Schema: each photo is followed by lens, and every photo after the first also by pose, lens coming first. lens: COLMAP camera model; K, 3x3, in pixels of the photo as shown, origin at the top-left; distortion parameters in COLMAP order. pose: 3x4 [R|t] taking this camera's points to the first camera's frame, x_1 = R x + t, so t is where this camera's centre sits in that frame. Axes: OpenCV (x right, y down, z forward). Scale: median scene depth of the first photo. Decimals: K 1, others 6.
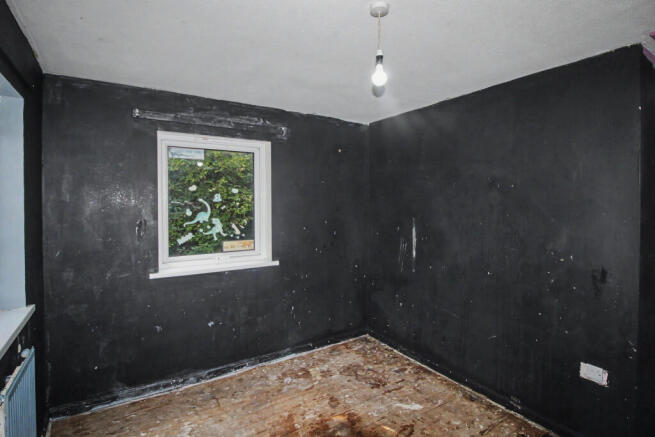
lens RADIAL K [[337.9, 0, 329.2], [0, 337.9, 205.7], [0, 0, 1]] dist [-0.002517, -0.001589]
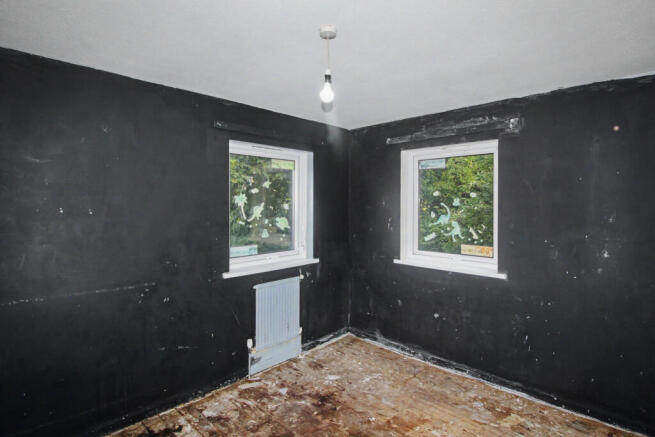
lens RADIAL K [[337.9, 0, 329.2], [0, 337.9, 205.7], [0, 0, 1]] dist [-0.002517, -0.001589]
pose [[0.239512, 0.009539, -0.970847, 0.623870], [-0.014199, 0.999879, 0.006322, -0.013363], [0.970790, 0.012271, 0.239619, 0.376173]]
